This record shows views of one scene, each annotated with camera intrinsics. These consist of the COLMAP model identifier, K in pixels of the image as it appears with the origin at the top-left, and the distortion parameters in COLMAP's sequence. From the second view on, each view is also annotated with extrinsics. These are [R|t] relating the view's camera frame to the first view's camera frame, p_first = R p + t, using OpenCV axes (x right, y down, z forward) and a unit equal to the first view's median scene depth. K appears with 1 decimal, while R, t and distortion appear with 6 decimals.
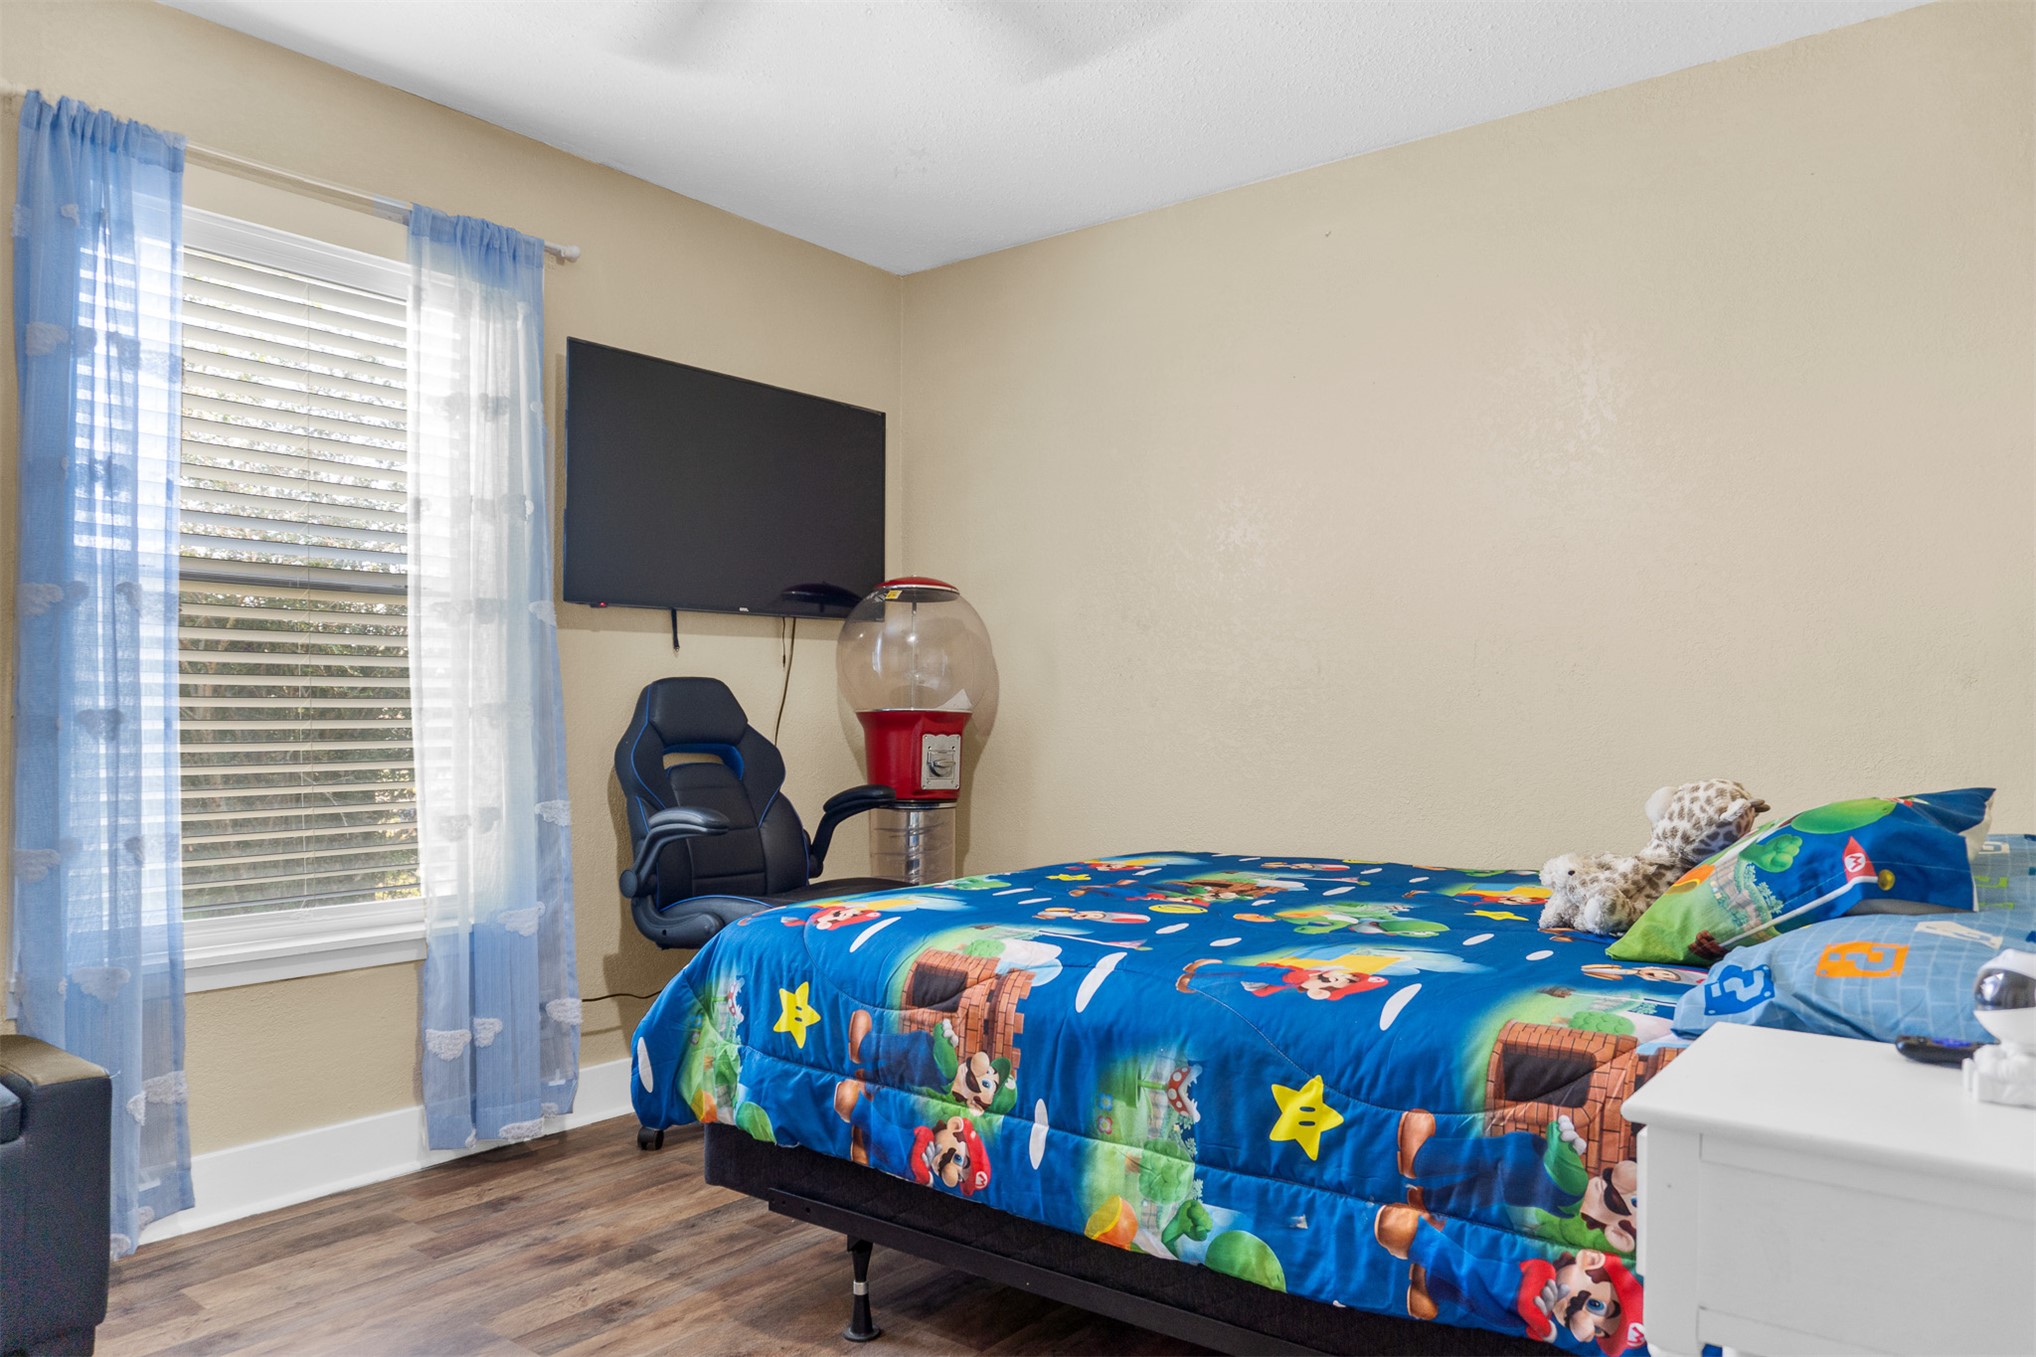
lens RADIAL K [[1358.2, 0, 1032.3], [0, 1358.2, 678.4], [0, 0, 1]] dist [-0.015678, -0.006696]
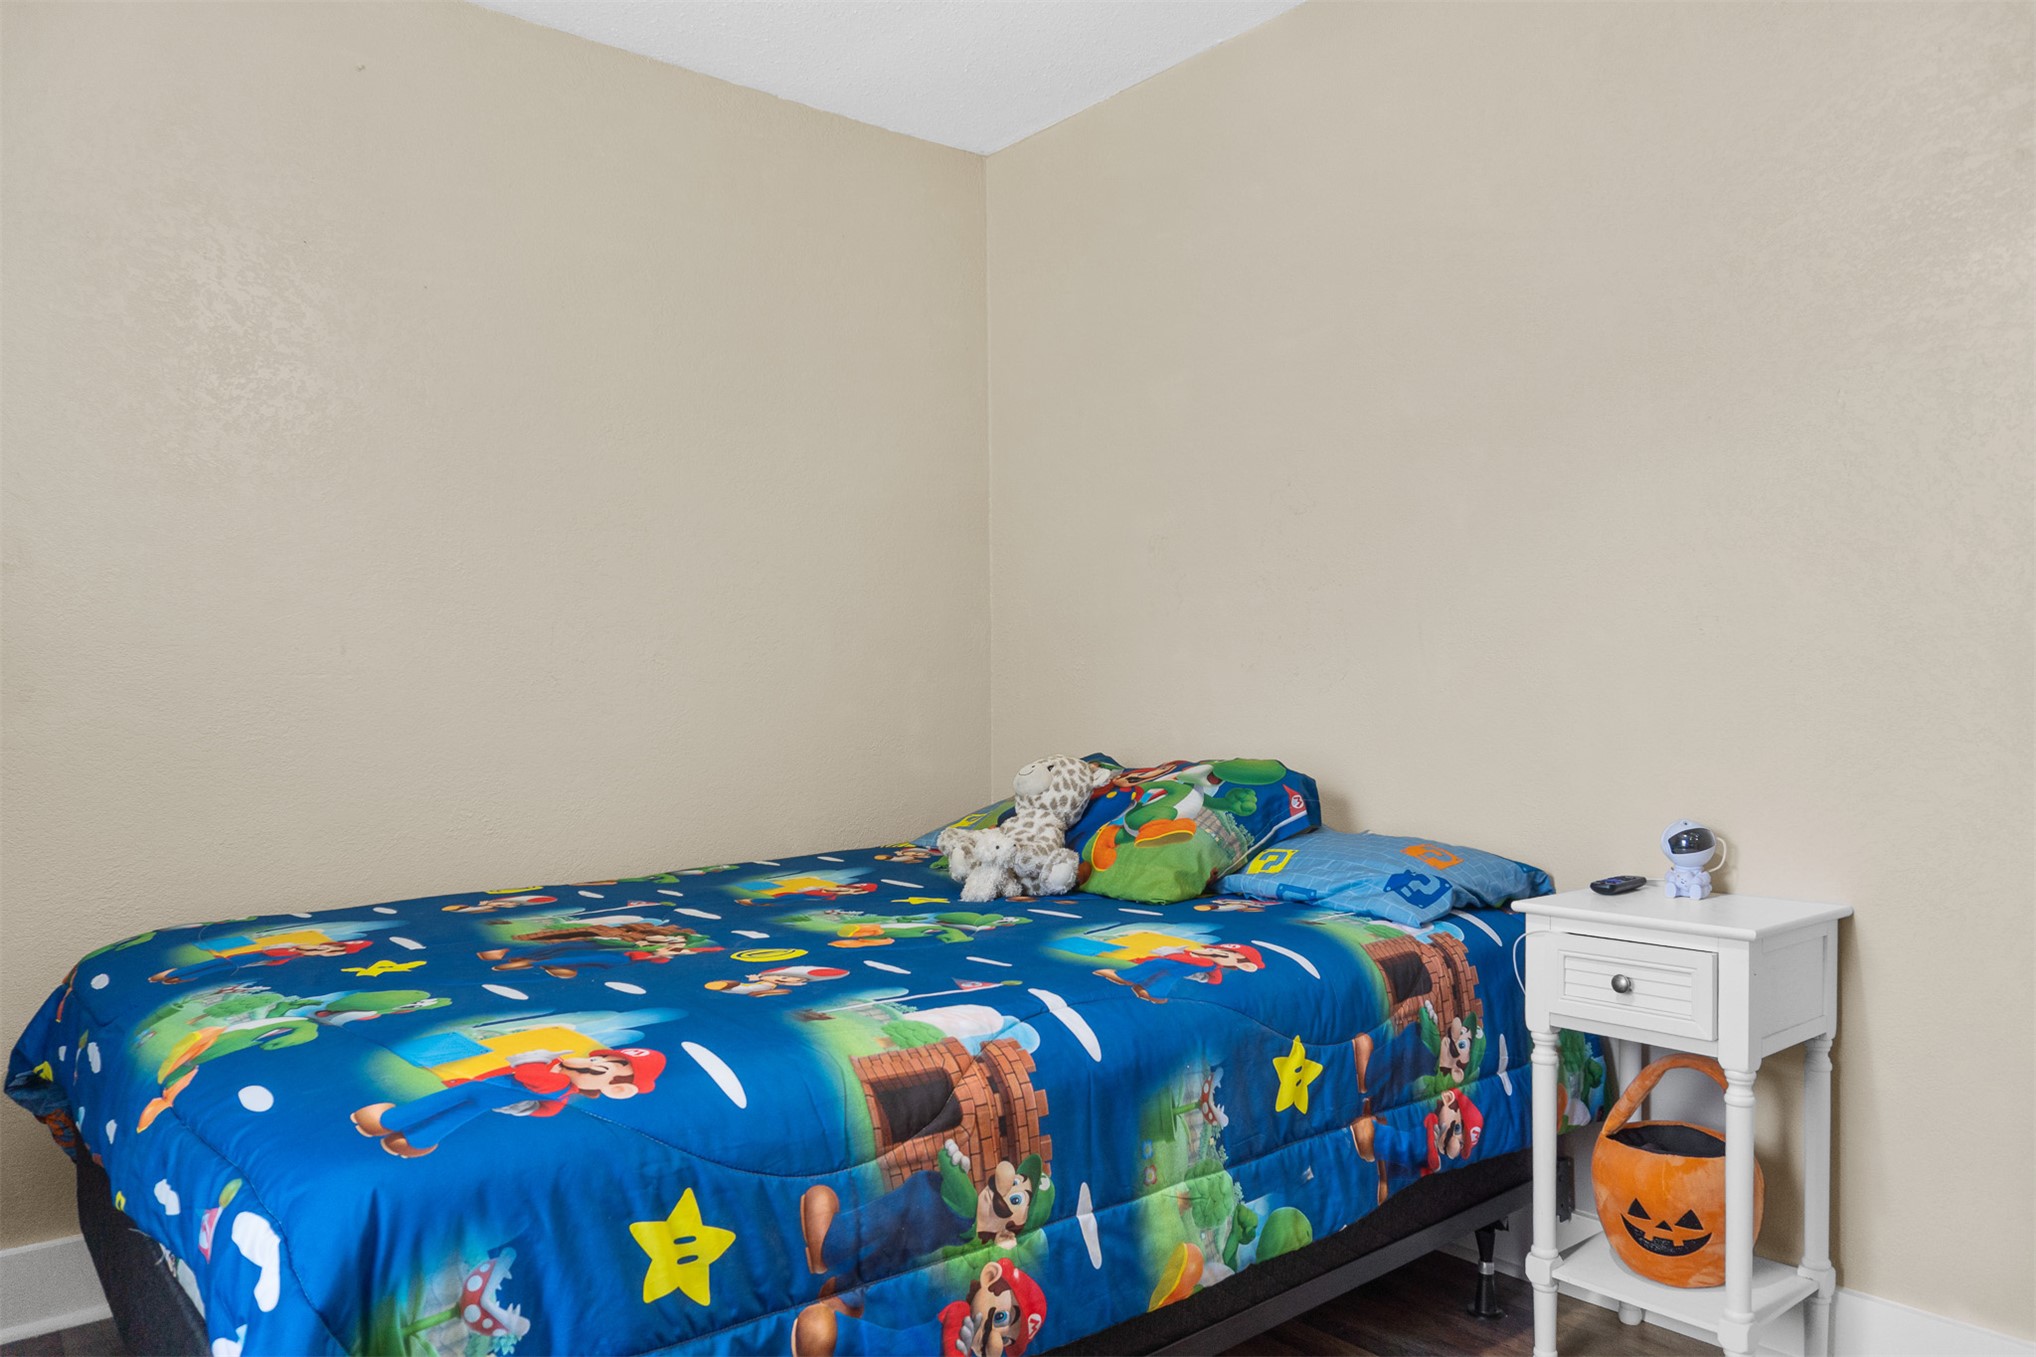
lens RADIAL K [[1358.2, 0, 1032.3], [0, 1358.2, 678.4], [0, 0, 1]] dist [-0.015678, -0.006696]
pose [[0.222710, 0.010639, 0.974827, -0.706459], [-0.017389, 0.999825, -0.006939, 0.015008], [-0.974730, -0.015406, 0.222856, 0.766249]]
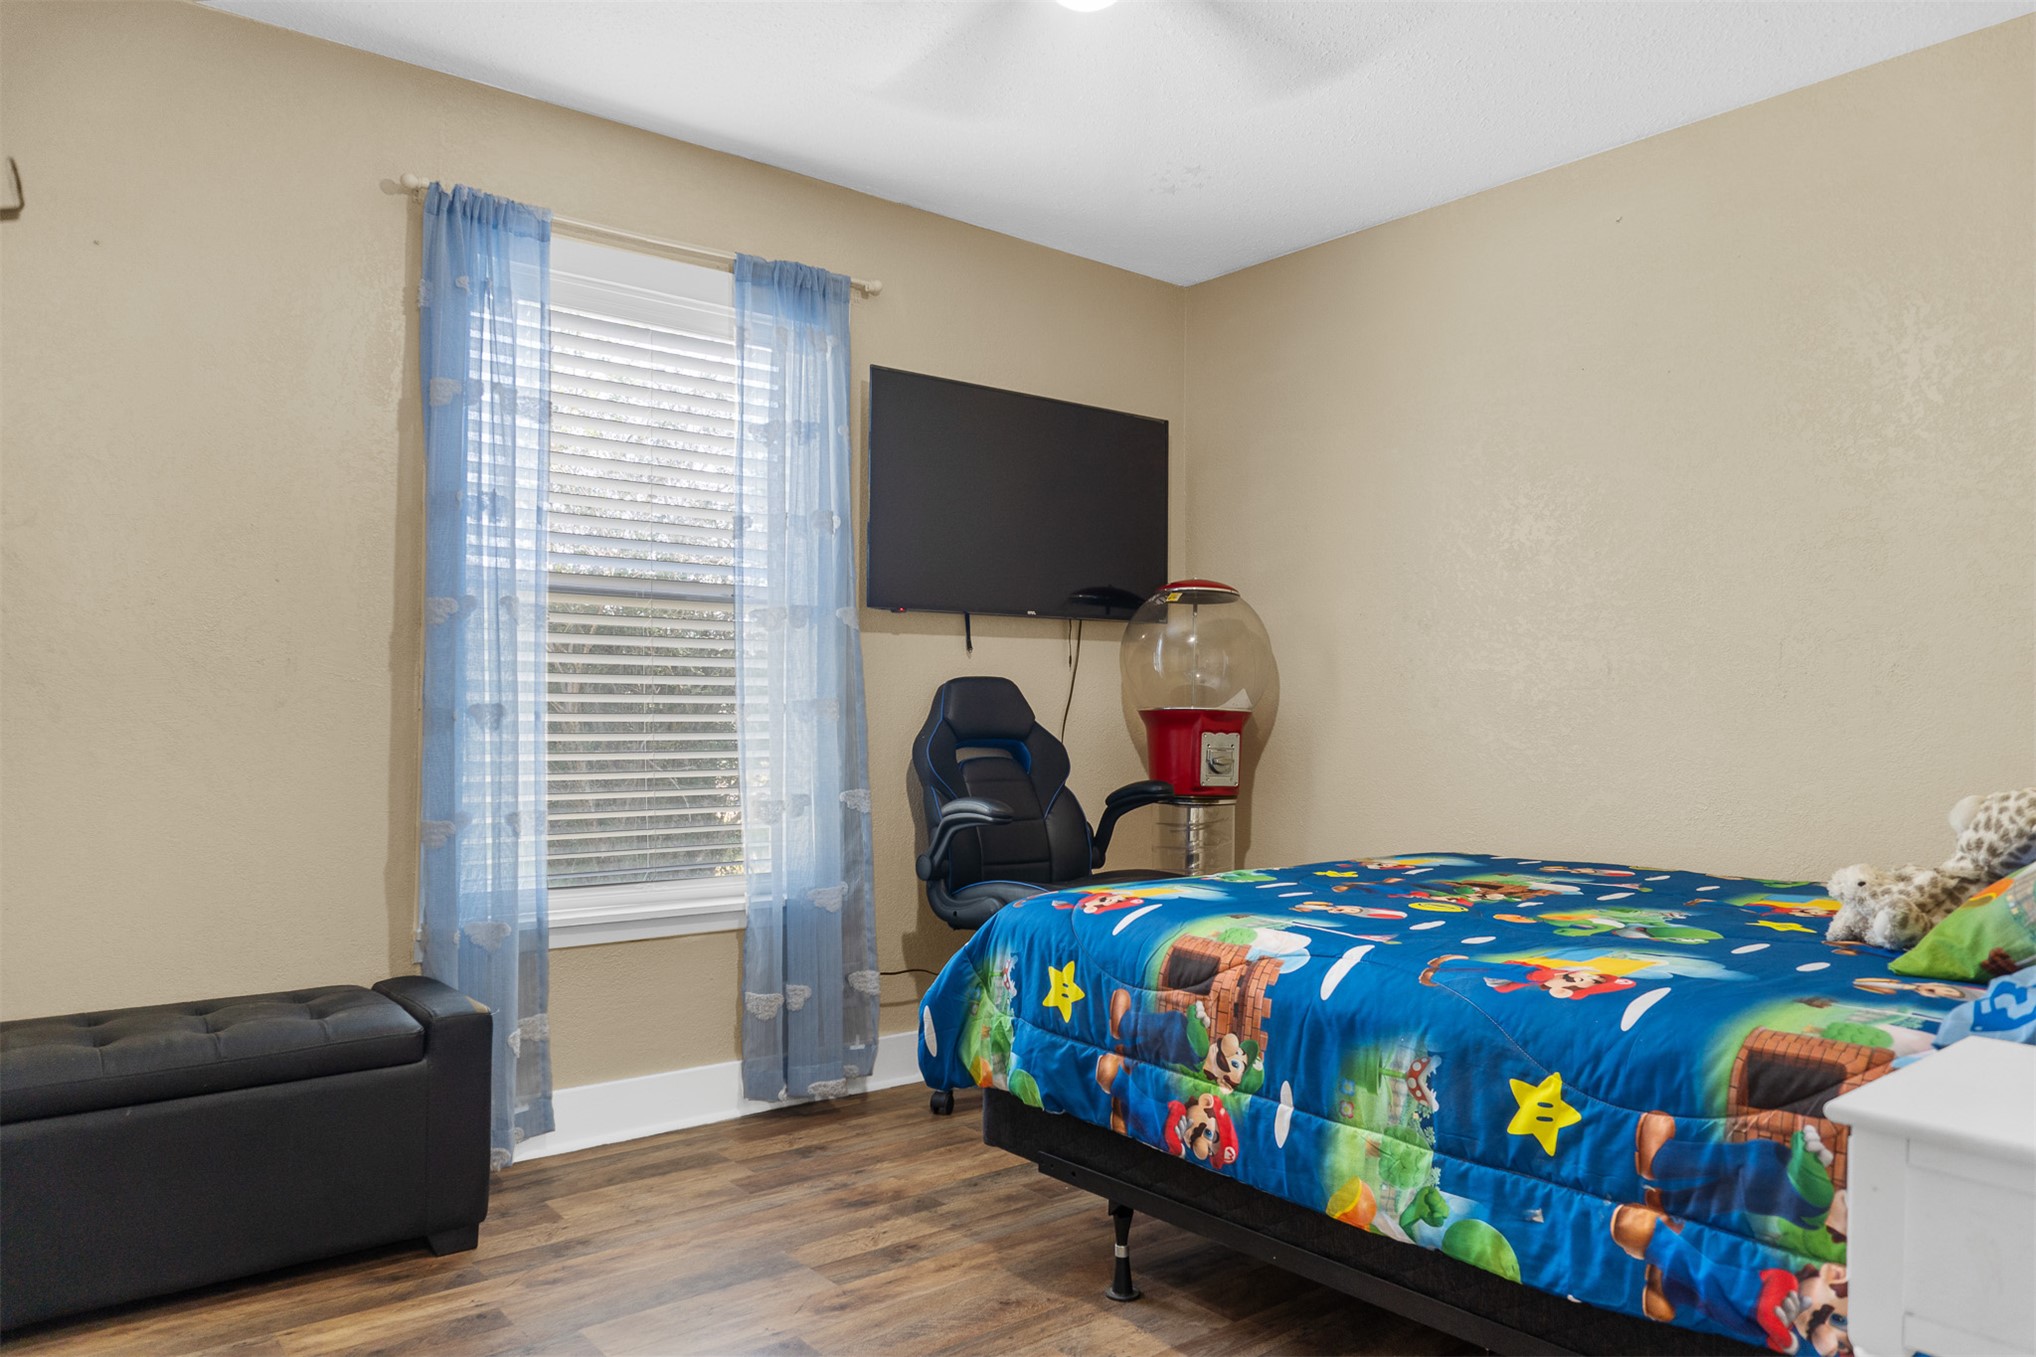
lens RADIAL K [[1358.2, 0, 1032.3], [0, 1358.2, 678.4], [0, 0, 1]] dist [-0.015678, -0.006696]
pose [[0.974637, 0.001615, -0.223785, 0.043690], [-0.001483, 0.999999, 0.000758, -0.000599], [0.223786, -0.000407, 0.974638, -0.055071]]
